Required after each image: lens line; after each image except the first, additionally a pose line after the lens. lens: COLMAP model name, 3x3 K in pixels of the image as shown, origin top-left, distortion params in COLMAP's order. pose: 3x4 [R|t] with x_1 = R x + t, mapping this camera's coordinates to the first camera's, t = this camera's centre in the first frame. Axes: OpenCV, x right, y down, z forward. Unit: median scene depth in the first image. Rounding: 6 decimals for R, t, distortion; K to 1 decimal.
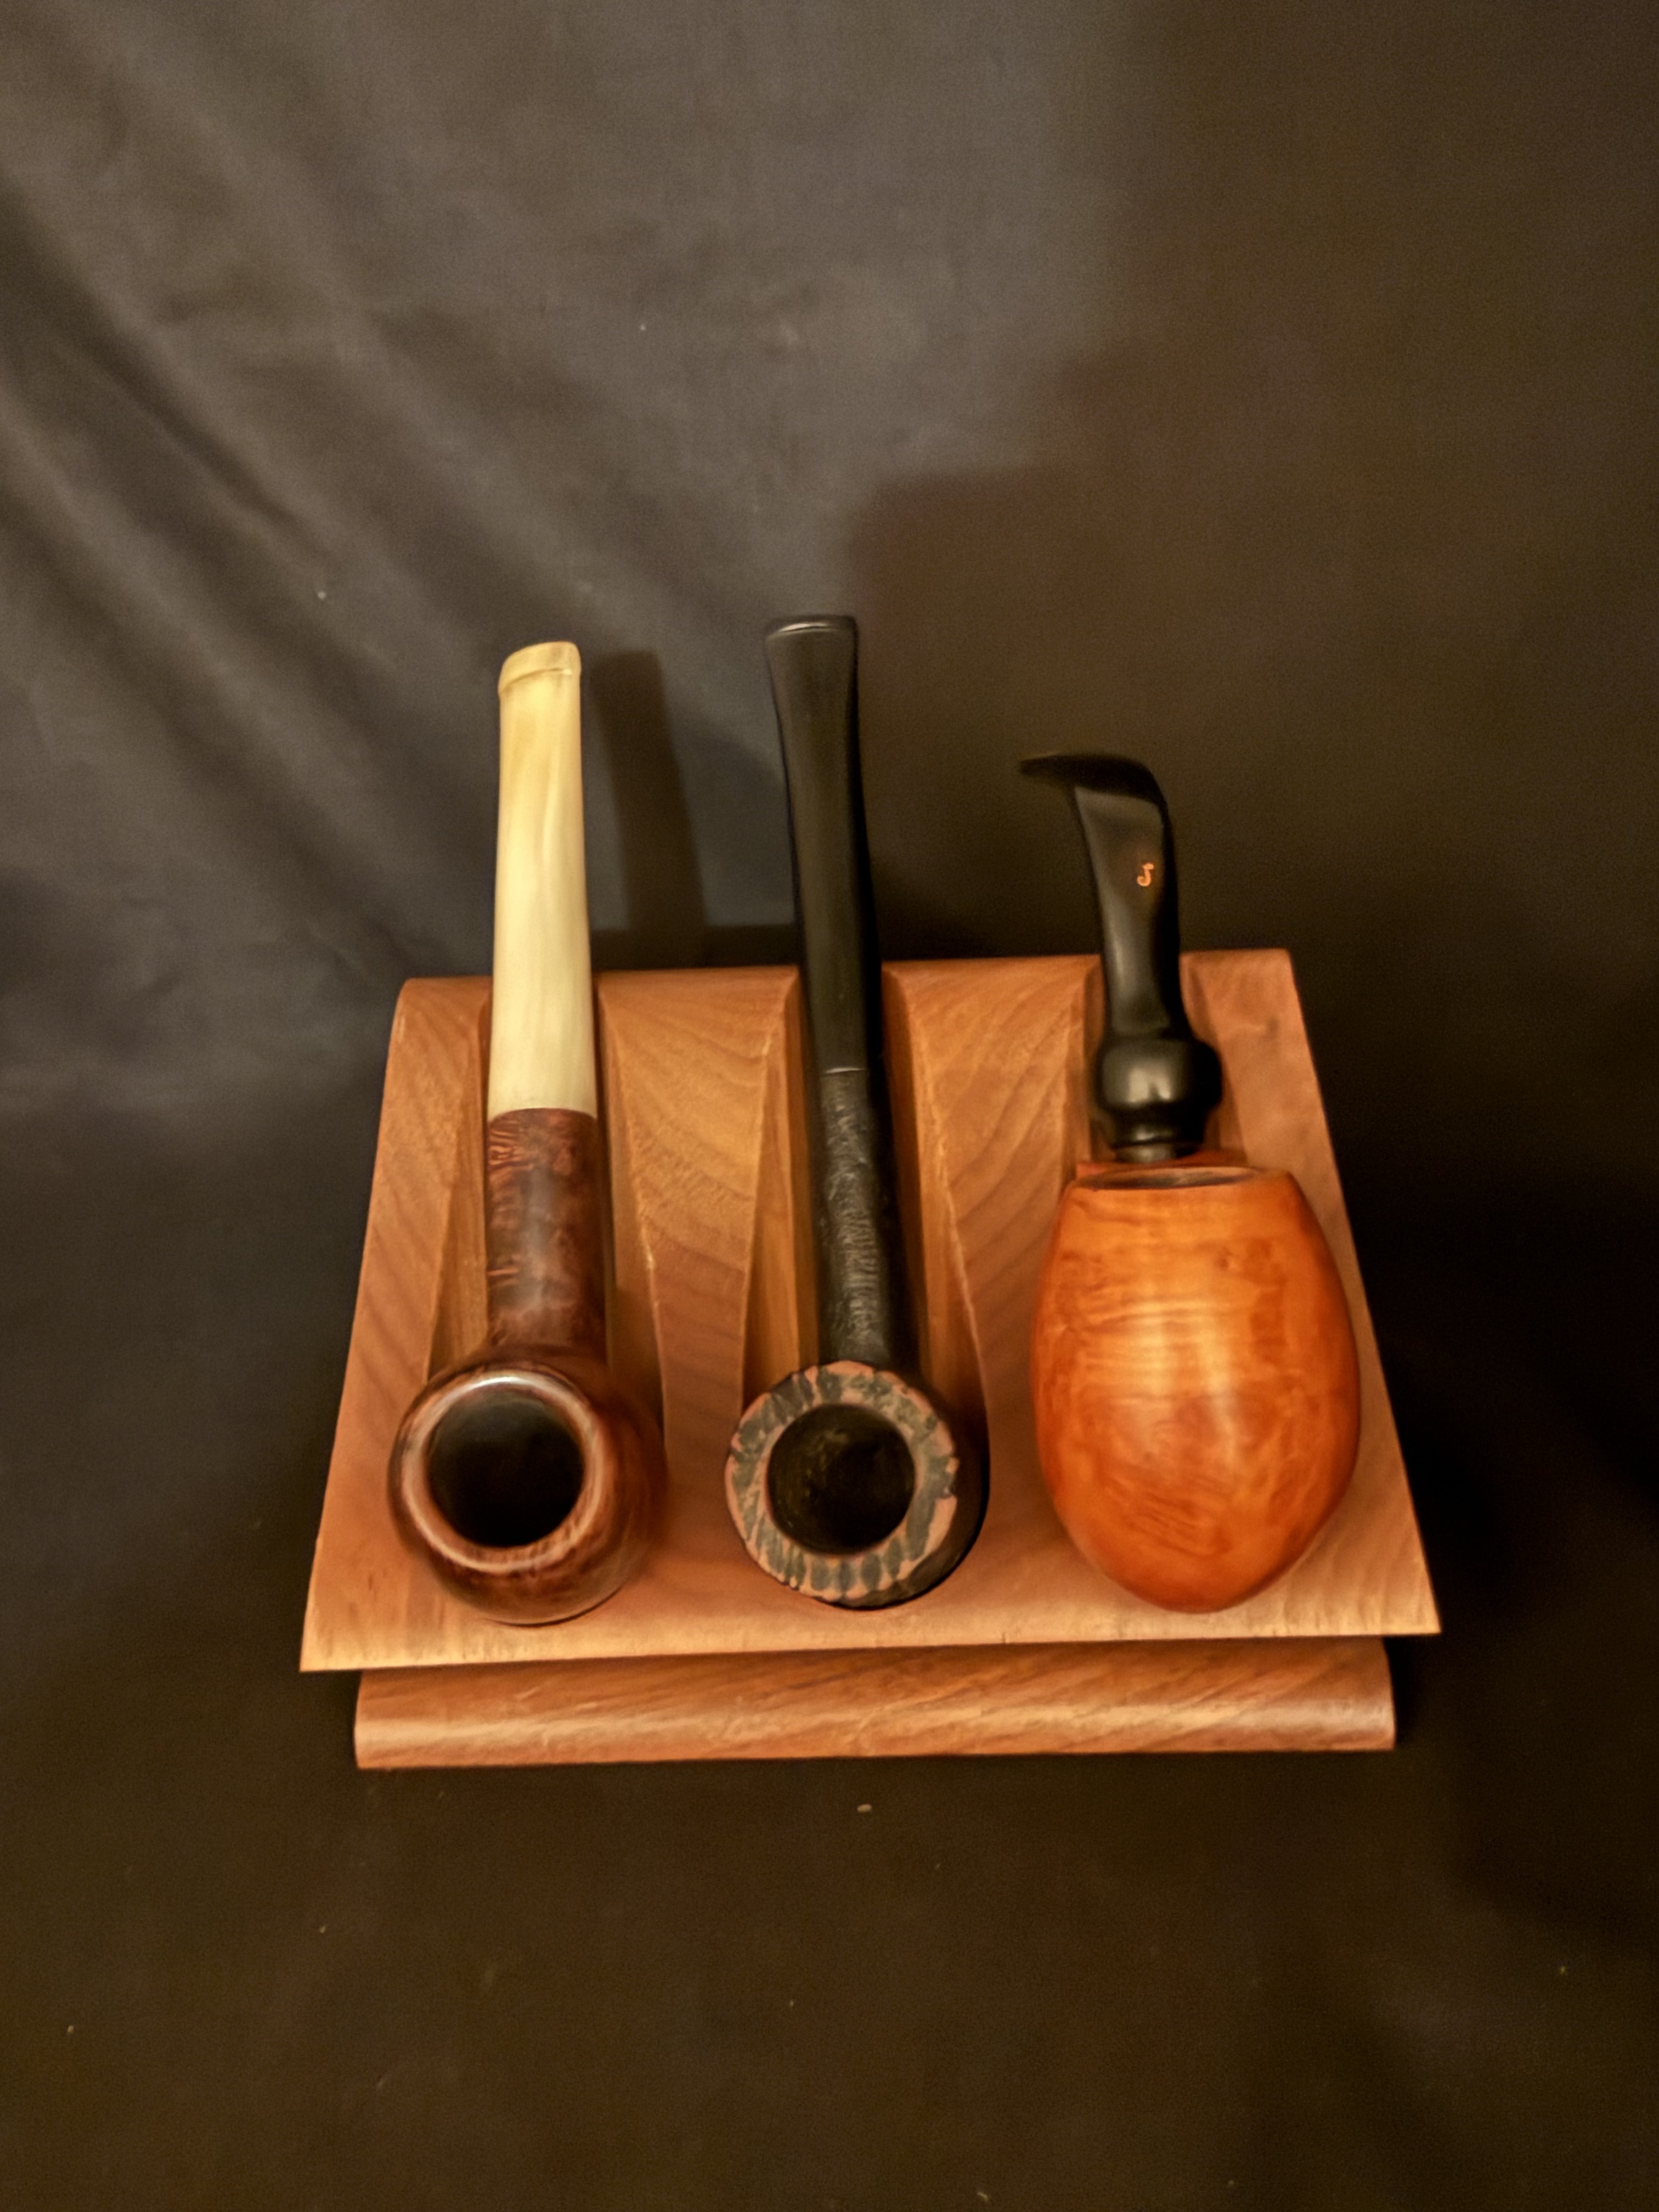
lens RADIAL K [[2478.6, 0, 829.5], [0, 2478.6, 1106.0], [0, 0, 1]] dist [0.087330, 0.001285]
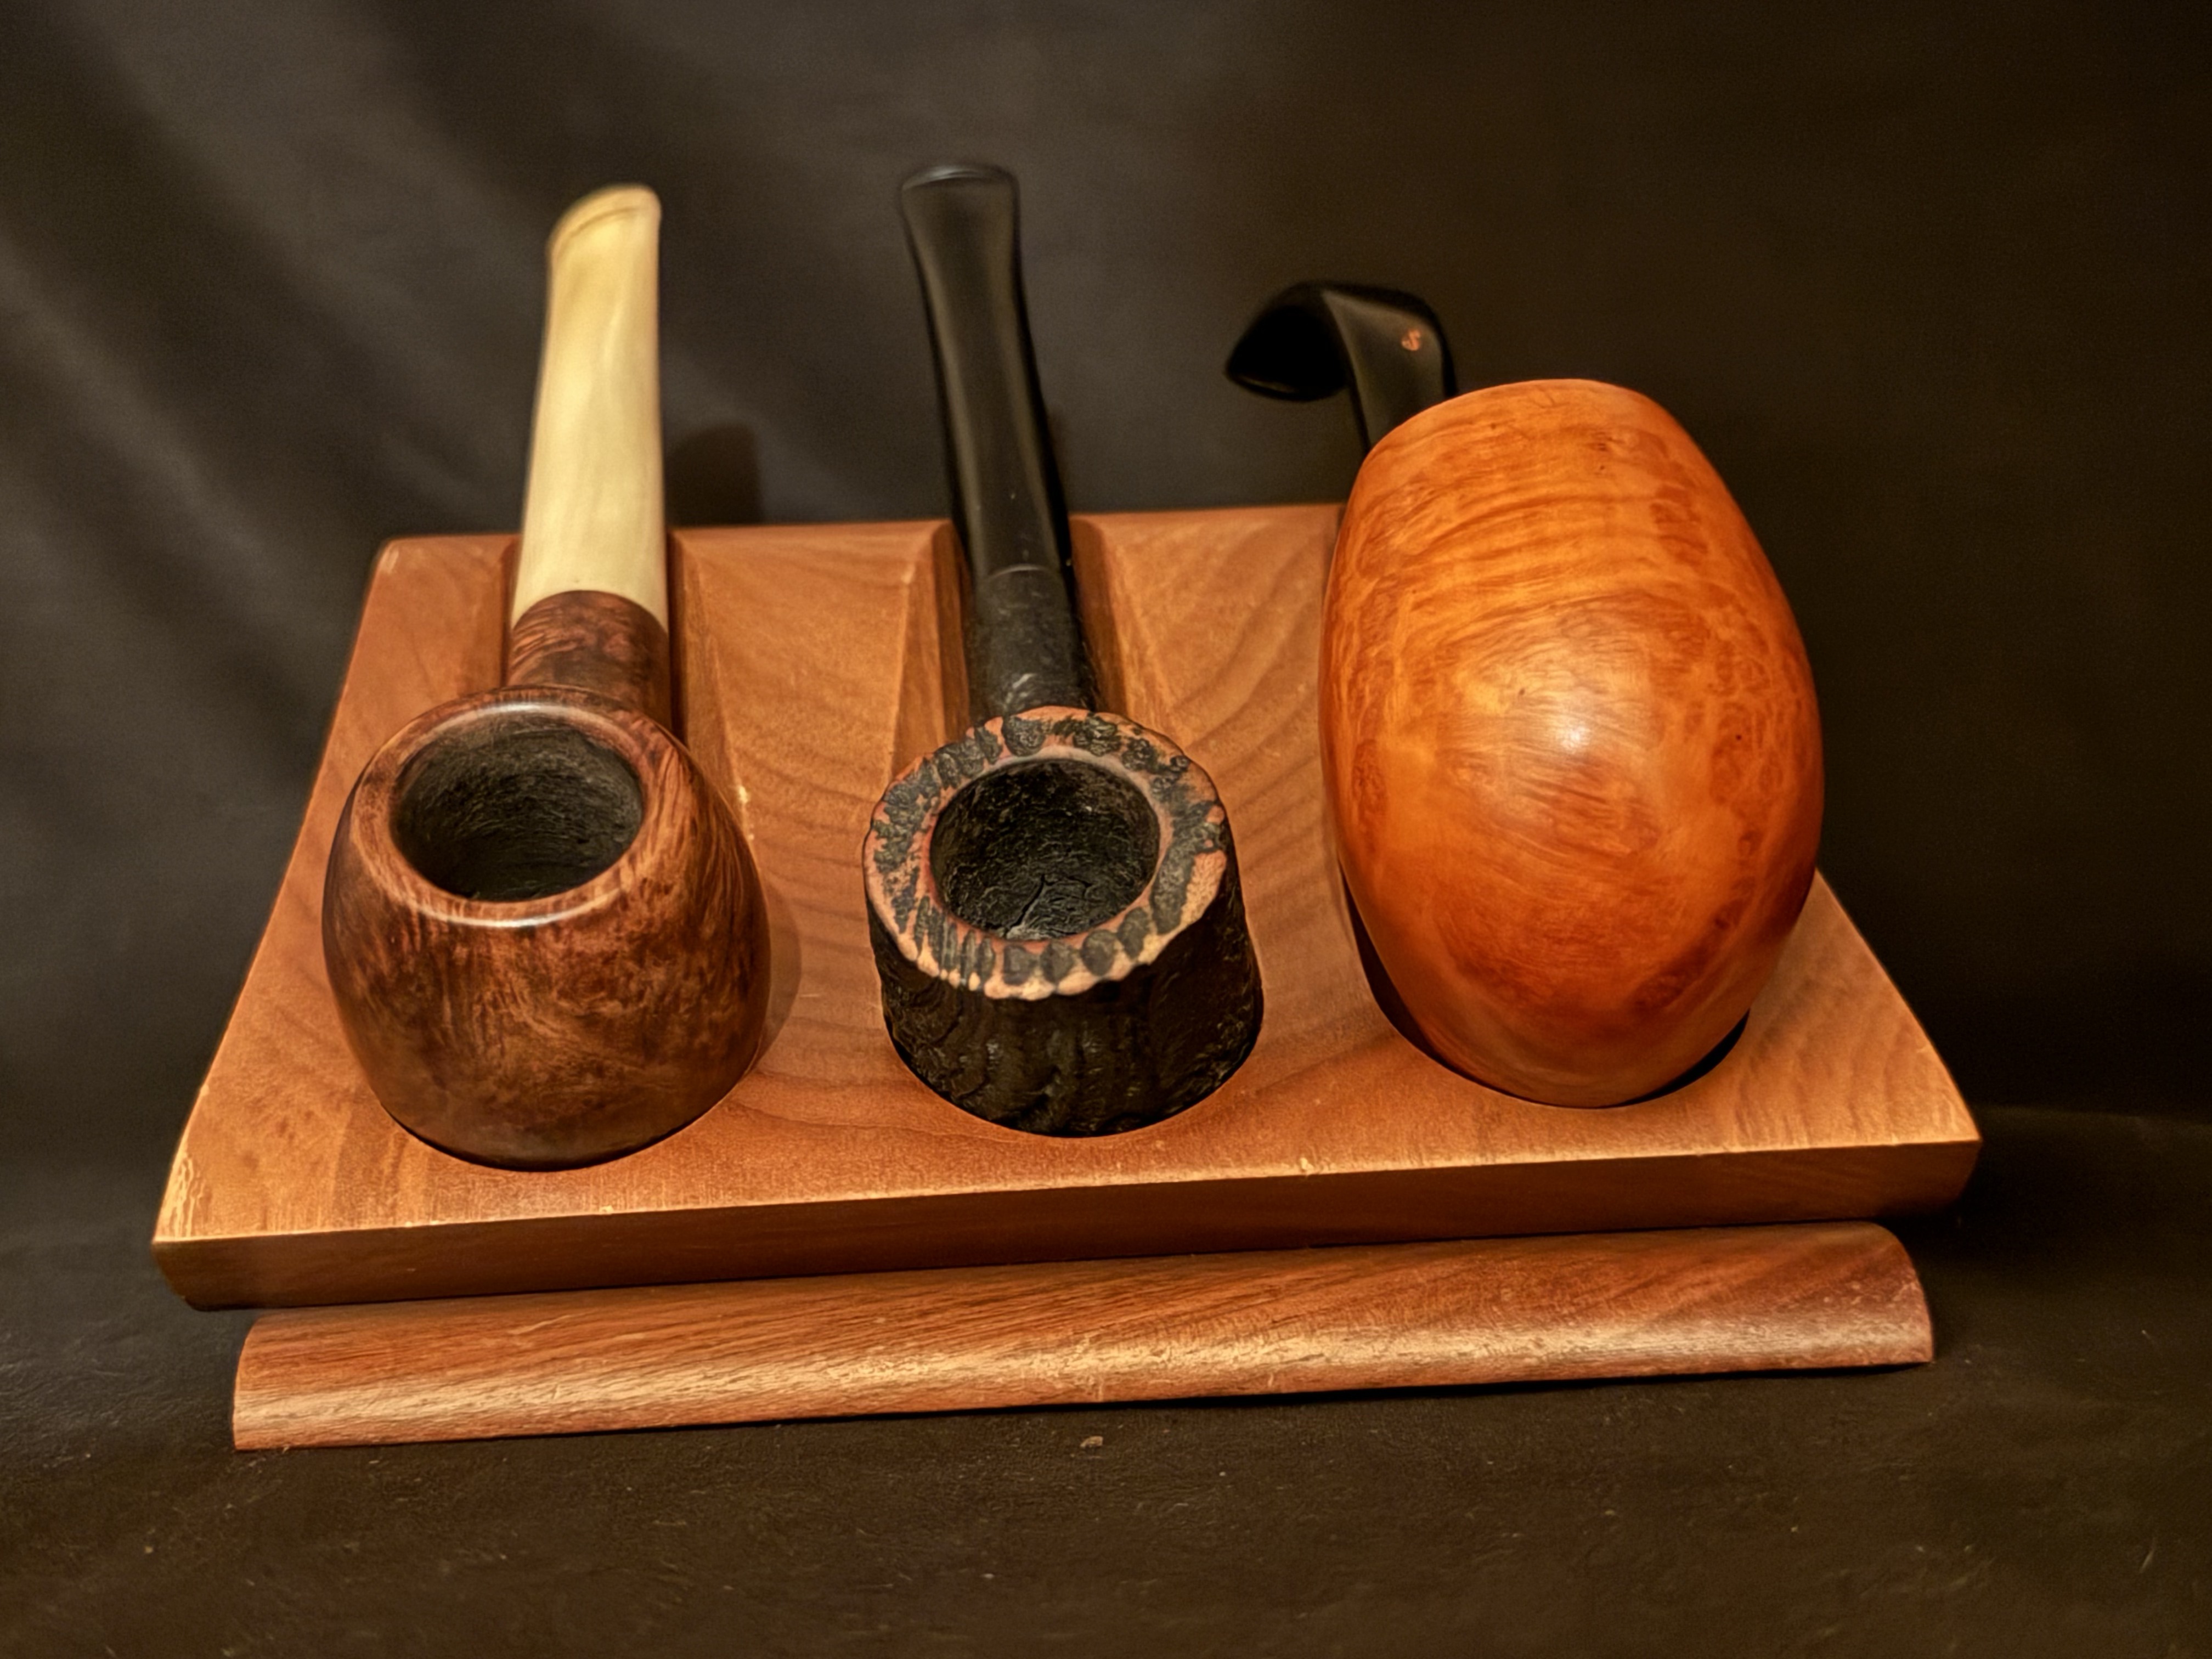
lens RADIAL K [[2842.8, 0, 1106.0], [0, 2842.8, 829.5], [0, 0, 1]] dist [0.097902, -0.004934]
pose [[0.997271, -0.005291, 0.073638, -0.031677], [0.037641, 0.894492, -0.445497, 0.444681], [-0.063511, 0.447053, 0.892250, 0.314316]]
